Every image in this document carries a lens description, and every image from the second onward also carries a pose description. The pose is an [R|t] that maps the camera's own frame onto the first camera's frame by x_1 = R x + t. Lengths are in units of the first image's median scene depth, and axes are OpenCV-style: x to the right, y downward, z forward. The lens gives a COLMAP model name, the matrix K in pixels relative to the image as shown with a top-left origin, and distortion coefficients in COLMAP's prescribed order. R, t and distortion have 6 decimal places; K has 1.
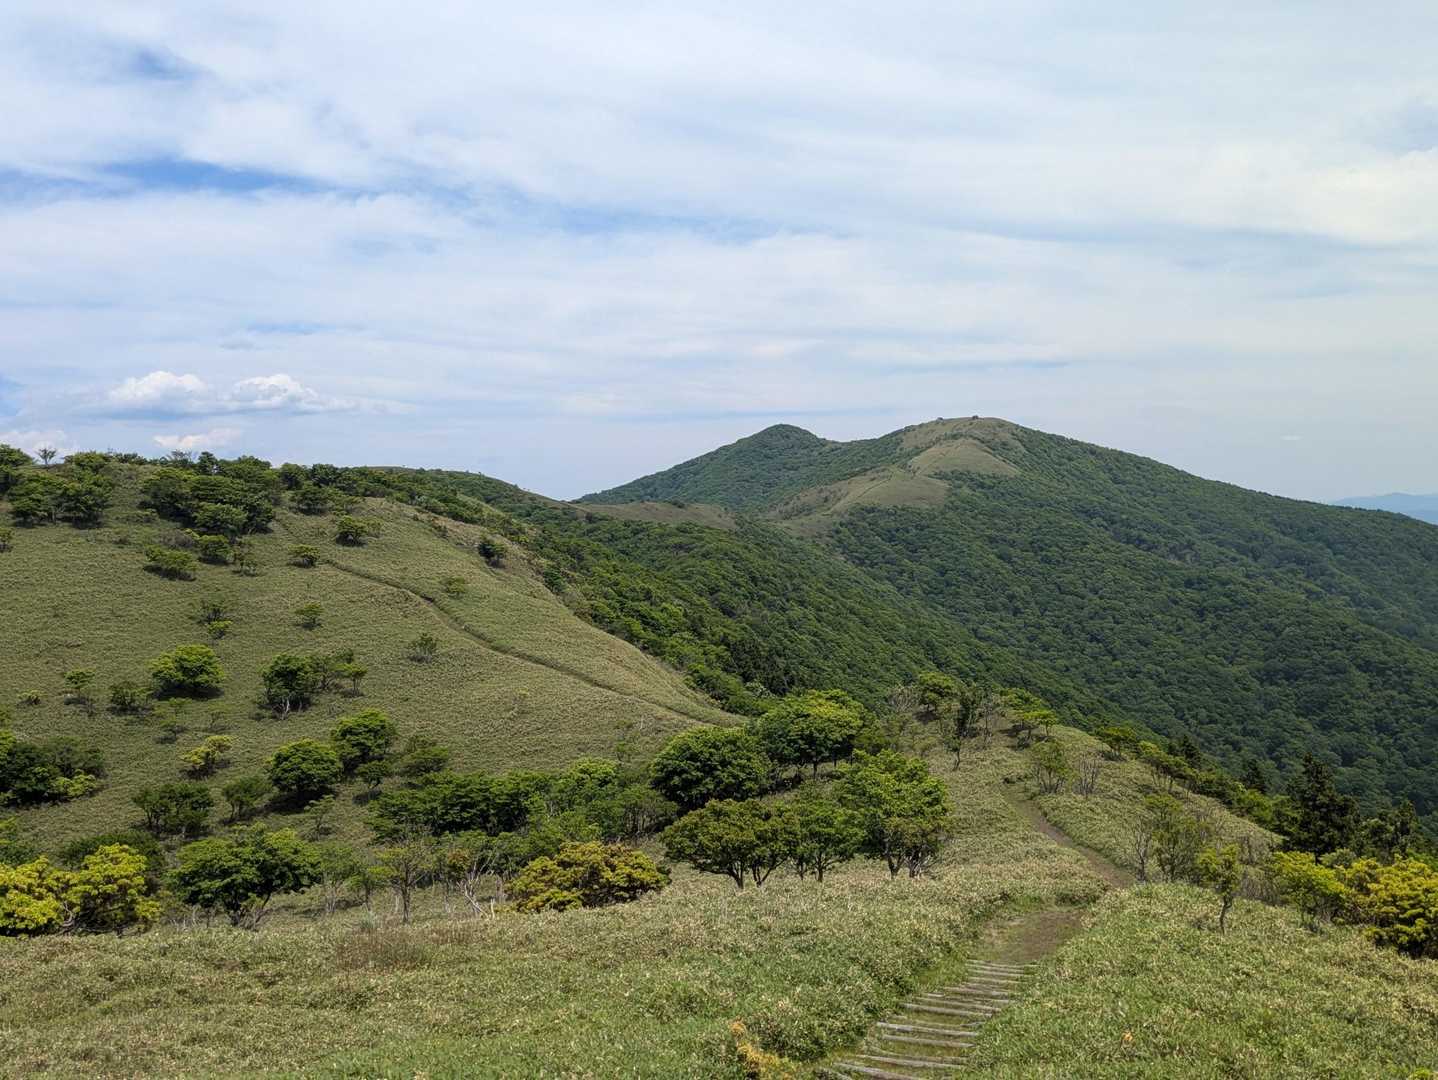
lens RADIAL K [[1102.8, 0, 719.4], [0, 1102.8, 540.6], [0, 0, 1]] dist [-0.002482, -0.000759]
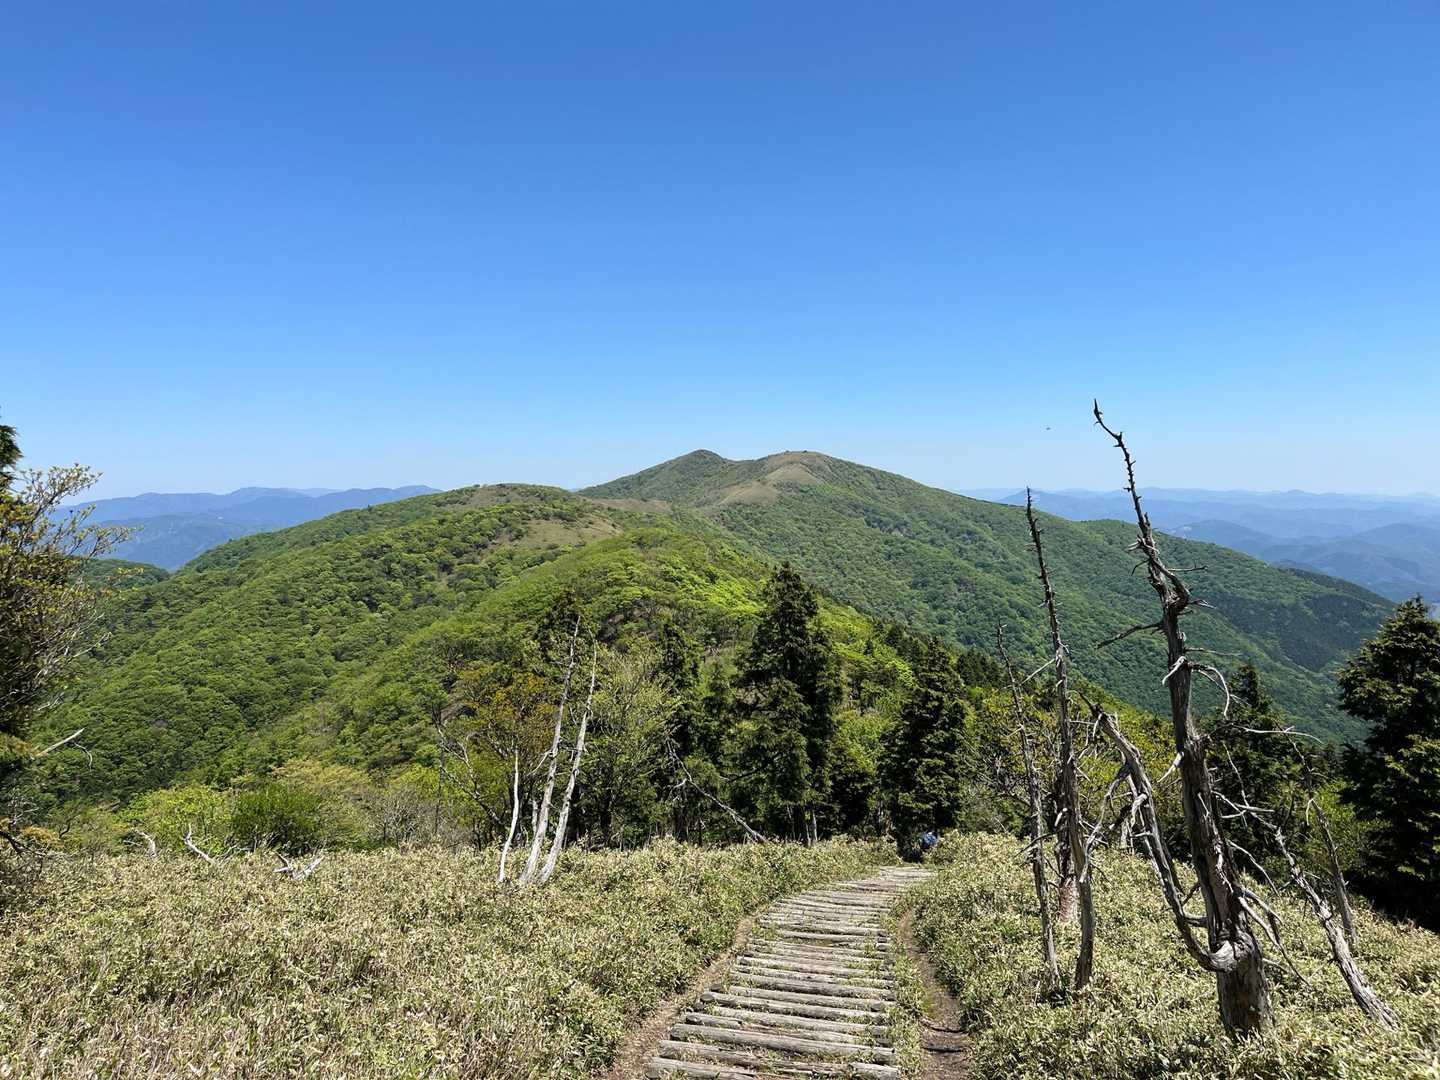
lens RADIAL K [[1104.3, 0, 718.5], [0, 1104.3, 539.5], [0, 0, 1]] dist [-0.002482, -0.000759]
pose [[0.999006, 0.017713, 0.040896, 0.016076], [-0.018948, 0.999370, 0.029993, -0.019533], [-0.040339, -0.030738, 0.998713, -0.894604]]
